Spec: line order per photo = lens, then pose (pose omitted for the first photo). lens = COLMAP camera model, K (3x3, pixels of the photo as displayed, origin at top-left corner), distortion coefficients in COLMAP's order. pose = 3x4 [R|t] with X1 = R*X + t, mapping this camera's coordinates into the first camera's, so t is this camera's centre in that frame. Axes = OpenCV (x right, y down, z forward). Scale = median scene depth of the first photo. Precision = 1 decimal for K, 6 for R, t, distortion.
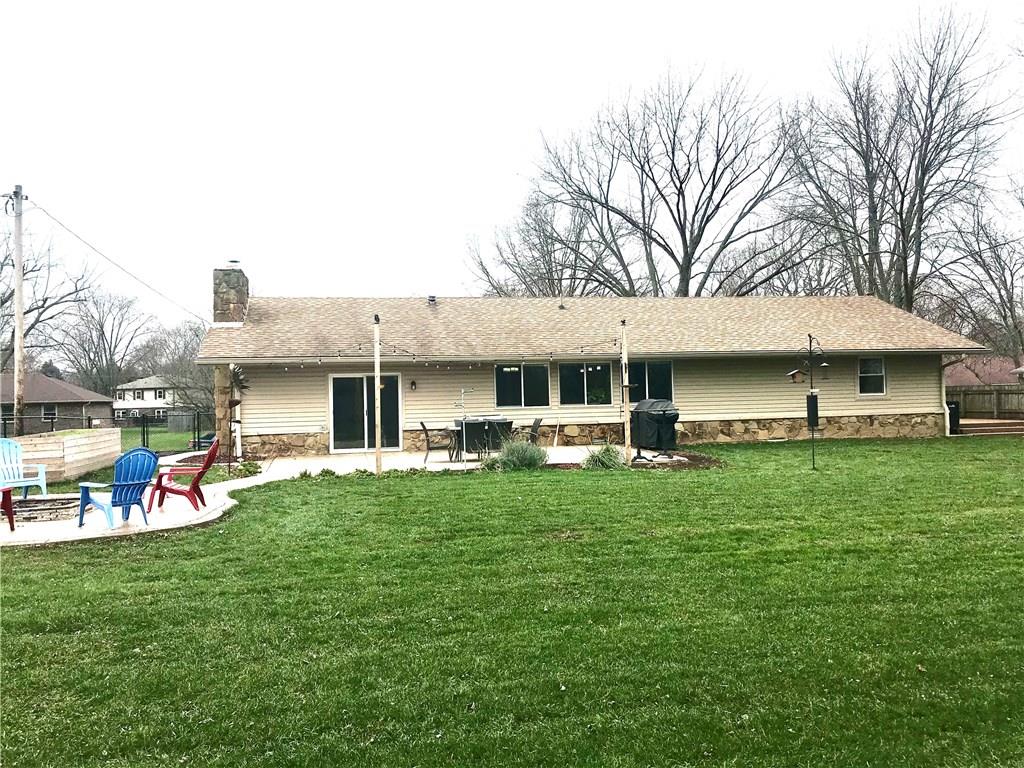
lens RADIAL K [[826.5, 0, 512.0], [0, 826.5, 384.0], [0, 0, 1]] dist [0.128097, -0.227742]
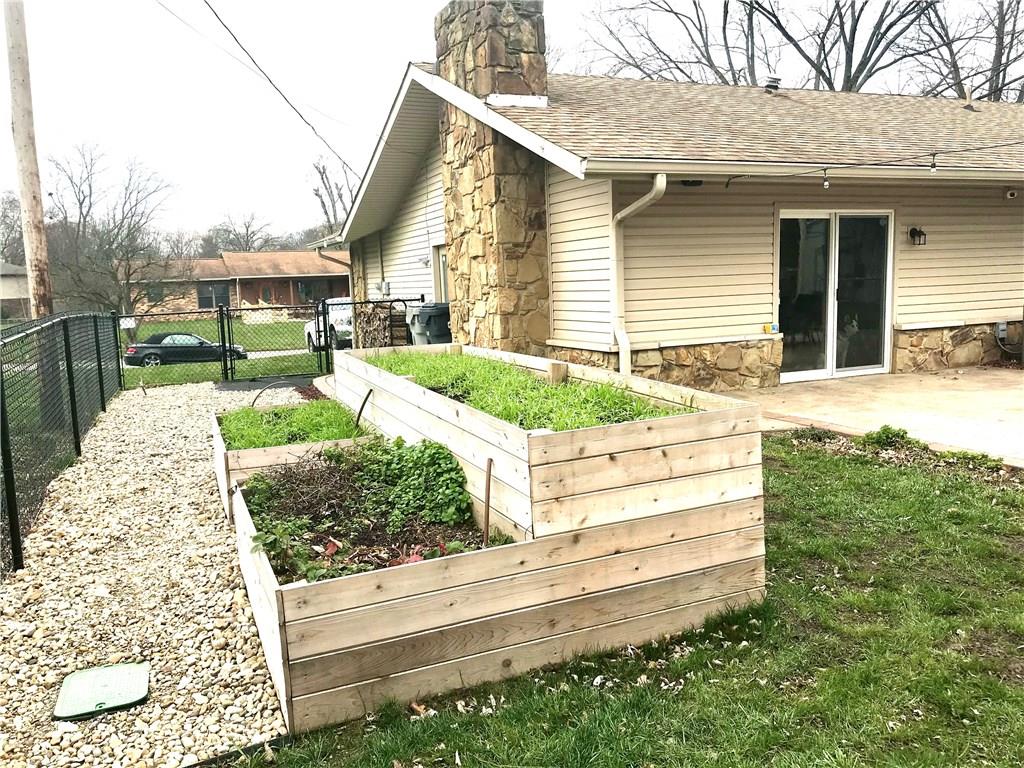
lens RADIAL K [[826.5, 0, 512.0], [0, 826.5, 384.0], [0, 0, 1]] dist [0.128097, -0.227742]
pose [[0.975672, -0.035624, 0.216323, -0.460558], [0.007159, 0.991361, 0.130968, 0.020842], [-0.219120, -0.126233, 0.967498, 0.567490]]
